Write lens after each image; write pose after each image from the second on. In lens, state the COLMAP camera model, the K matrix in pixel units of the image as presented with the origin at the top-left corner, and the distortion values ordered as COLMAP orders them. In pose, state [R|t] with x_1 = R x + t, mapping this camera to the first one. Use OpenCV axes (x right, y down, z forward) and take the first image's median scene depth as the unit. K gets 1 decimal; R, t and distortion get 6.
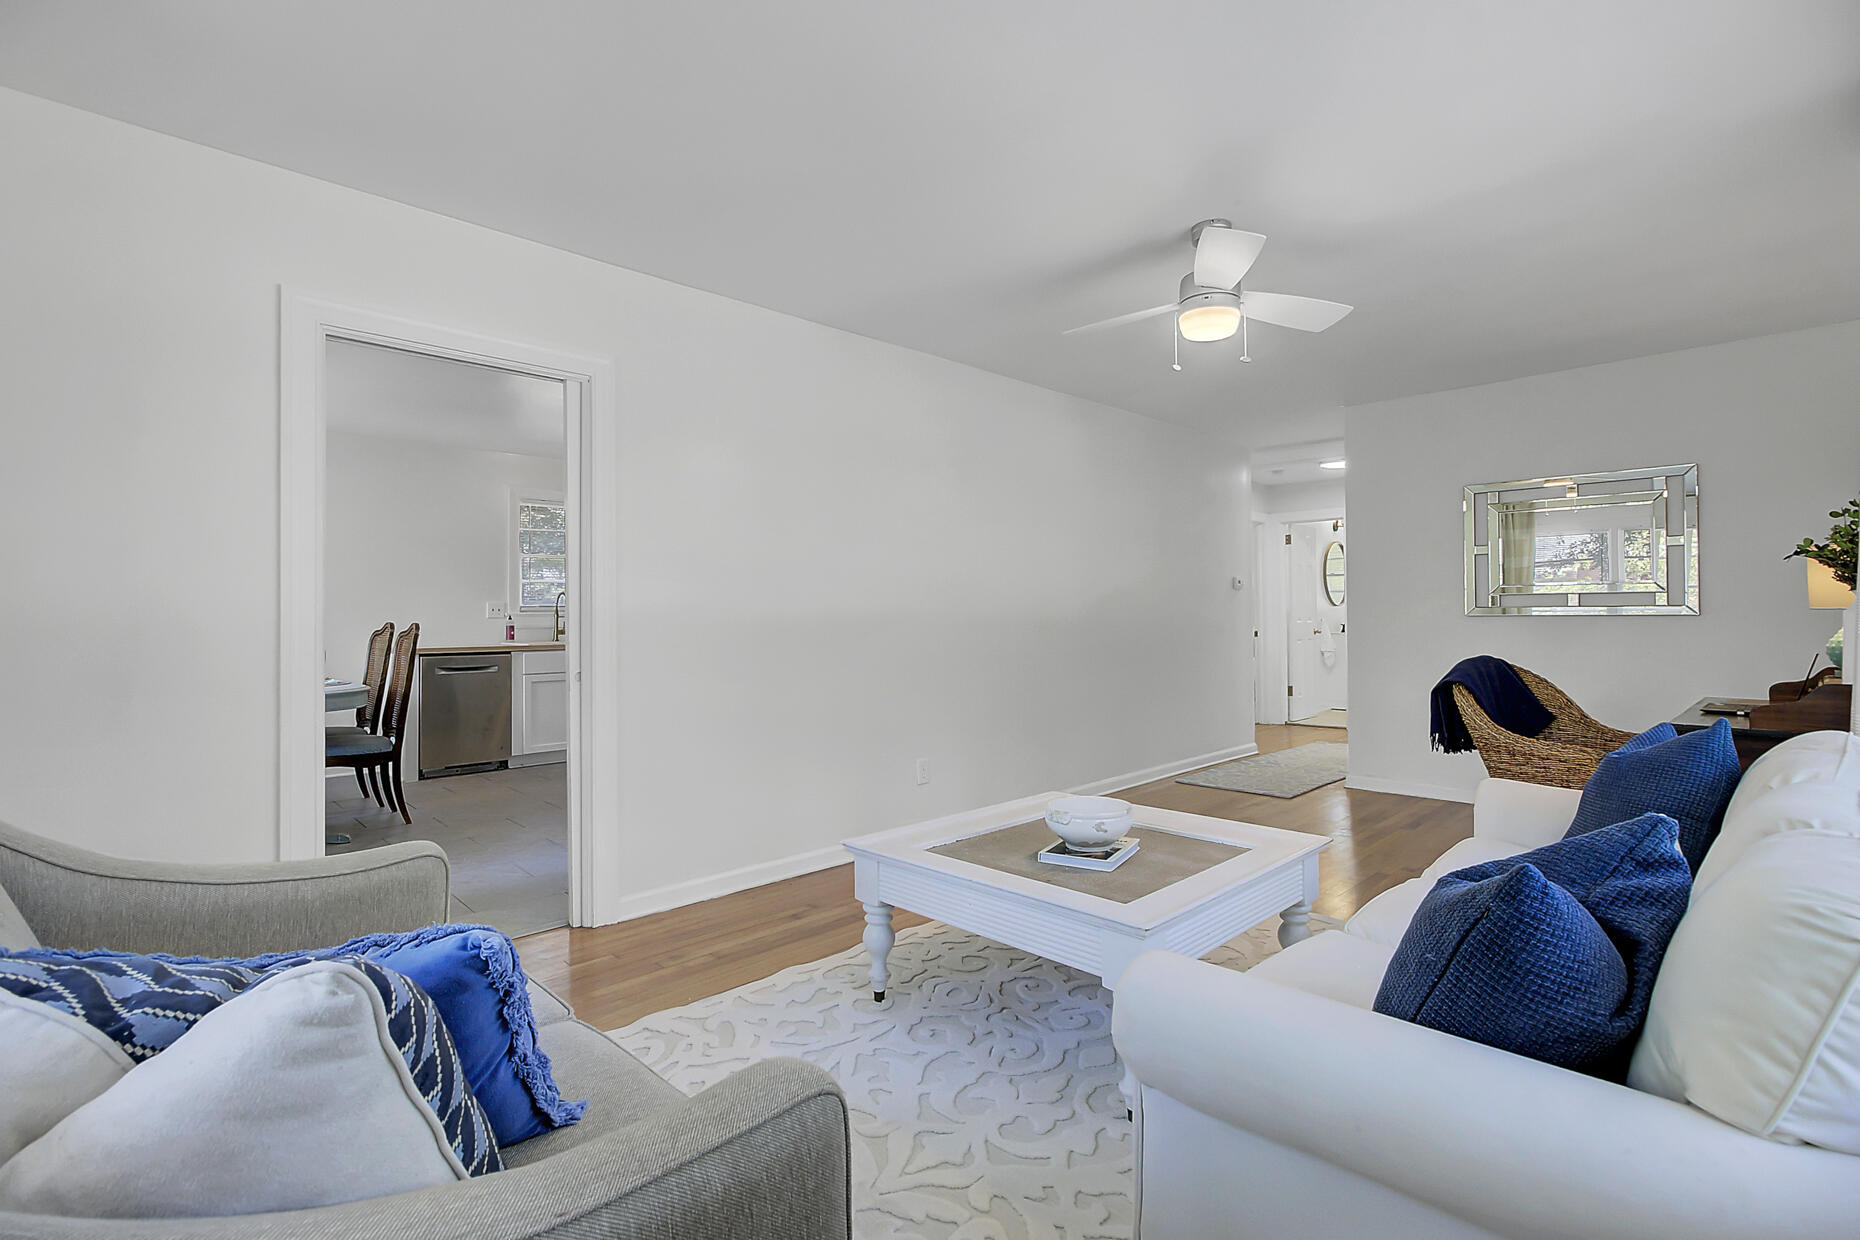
lens RADIAL K [[868.6, 0, 903.9], [0, 868.6, 607.7], [0, 0, 1]] dist [-0.023732, -0.000194]
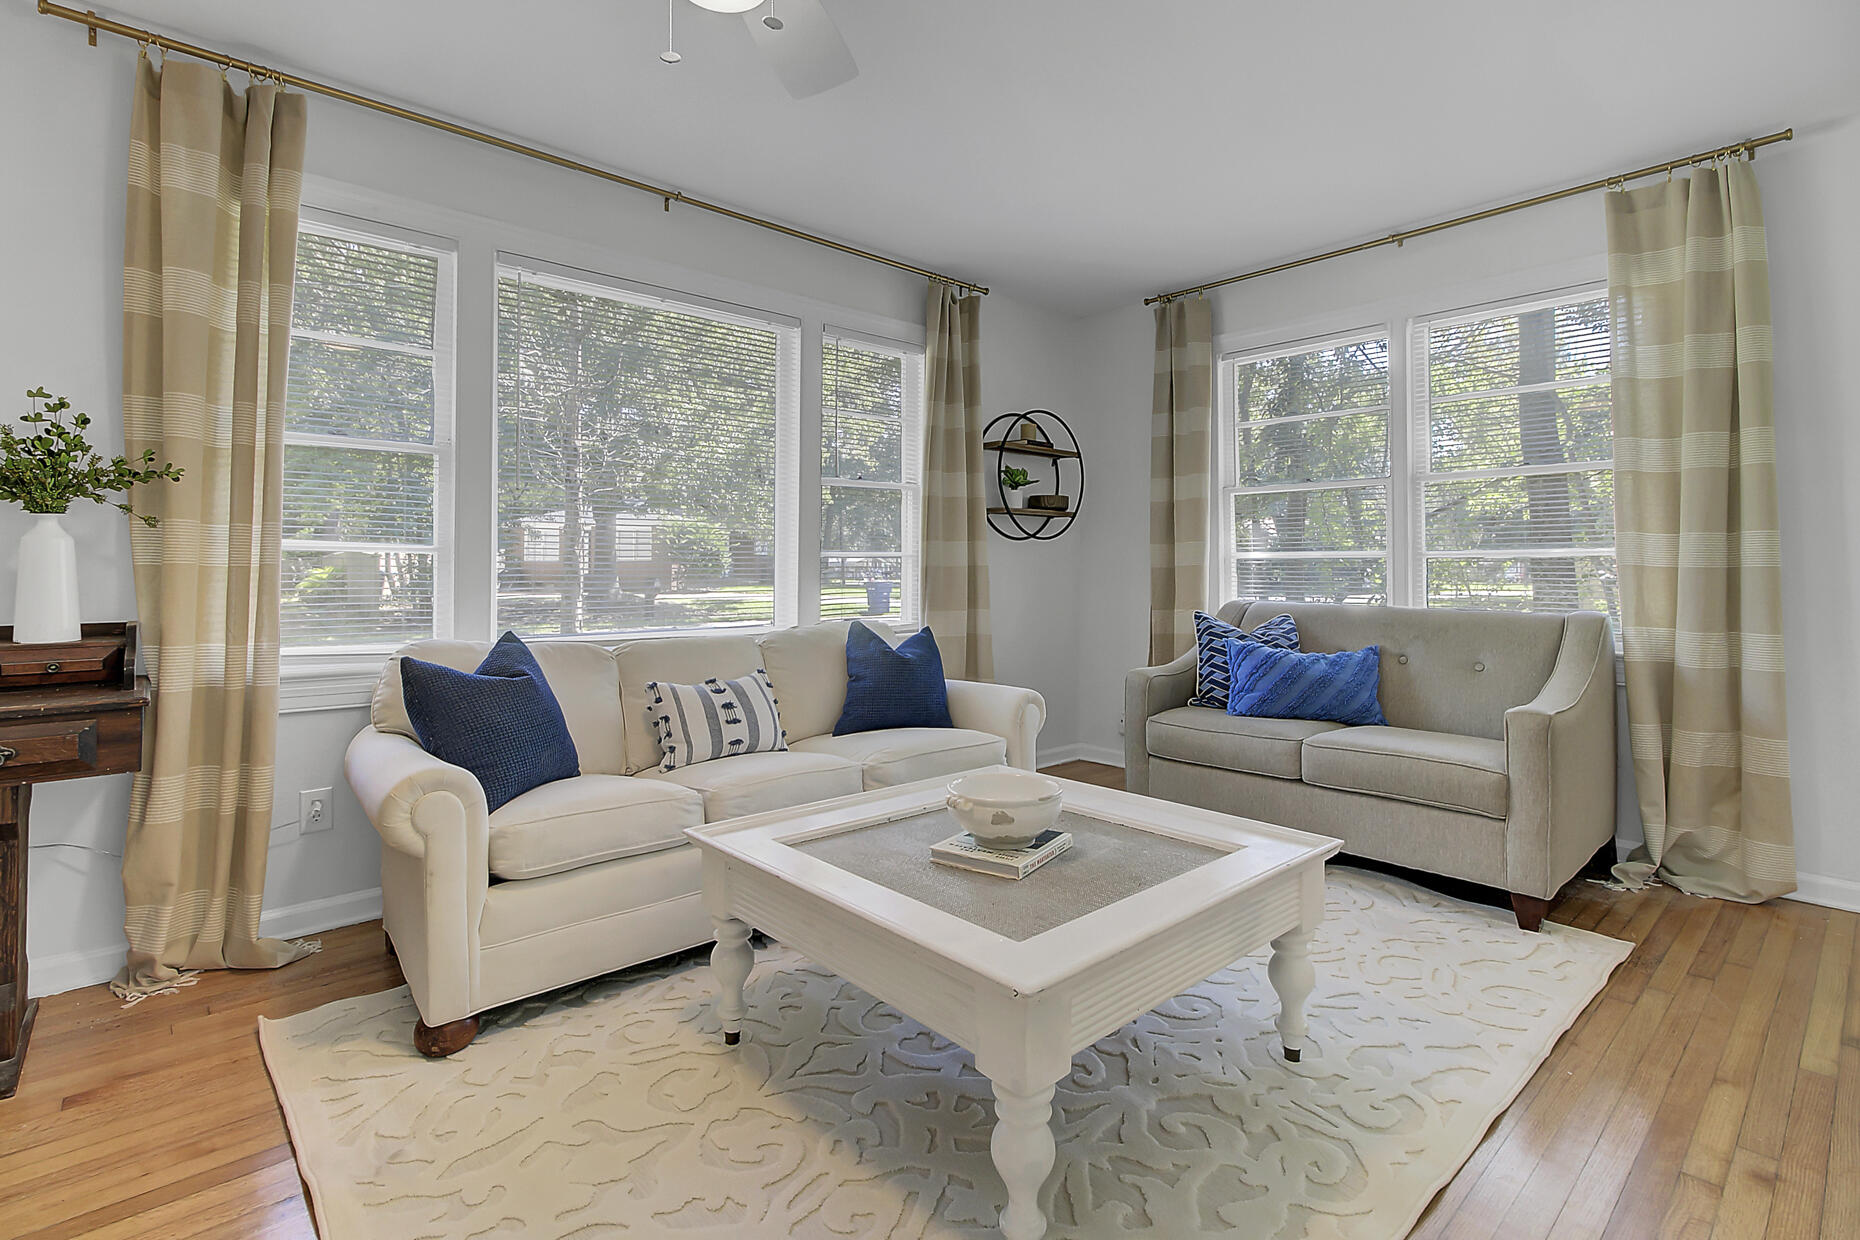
lens RADIAL K [[868.6, 0, 903.9], [0, 868.6, 607.7], [0, 0, 1]] dist [-0.023732, -0.000194]
pose [[-0.999369, -0.001739, 0.035487, 0.169306], [-0.000374, 0.999262, 0.038414, 0.020692], [-0.035528, 0.038377, -0.998632, 1.031118]]
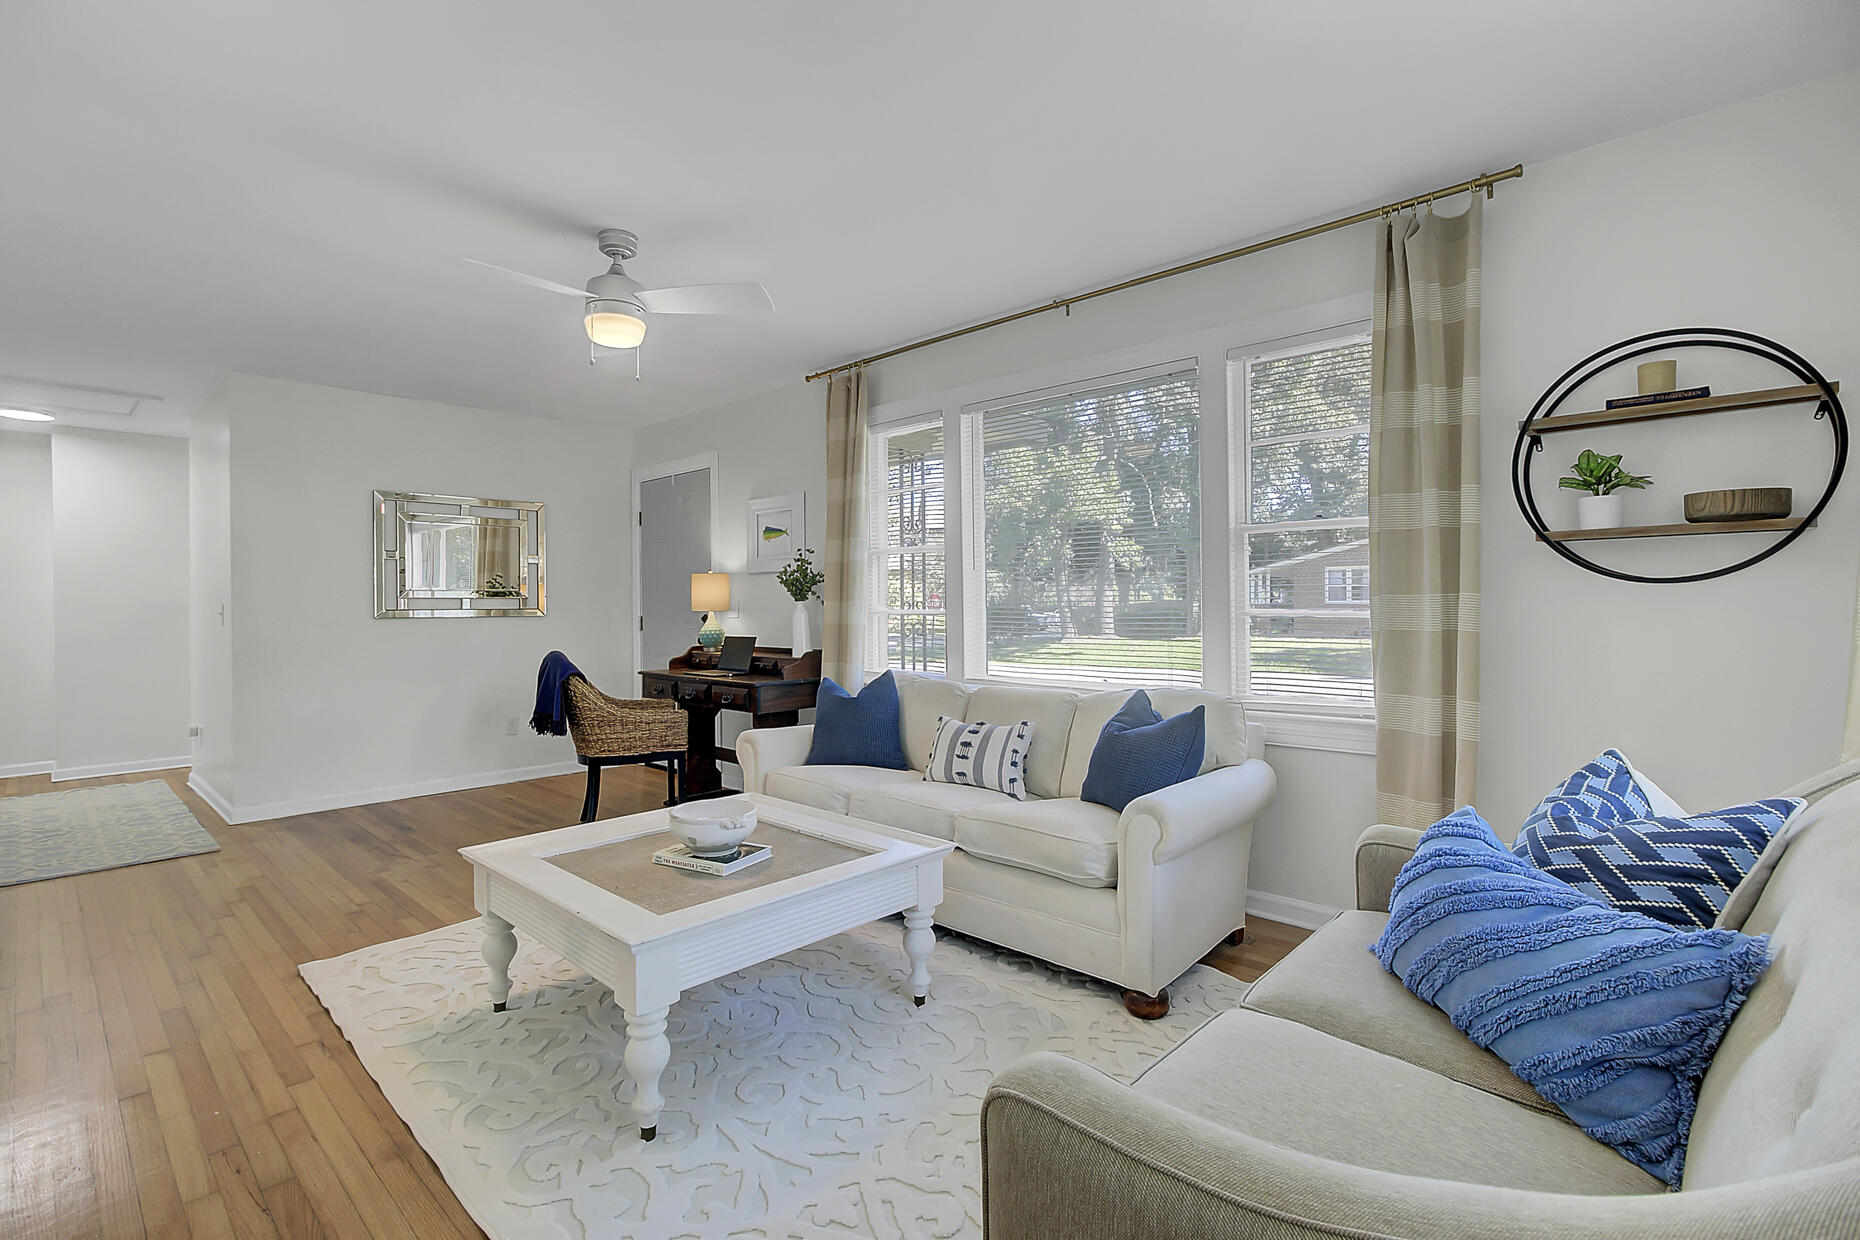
lens RADIAL K [[868.6, 0, 903.9], [0, 868.6, 607.7], [0, 0, 1]] dist [-0.023732, -0.000194]
pose [[-0.052340, 0.001169, 0.998629, -0.465464], [0.000489, 0.999999, -0.001145, -0.003508], [-0.998629, 0.000429, -0.052341, 0.482792]]
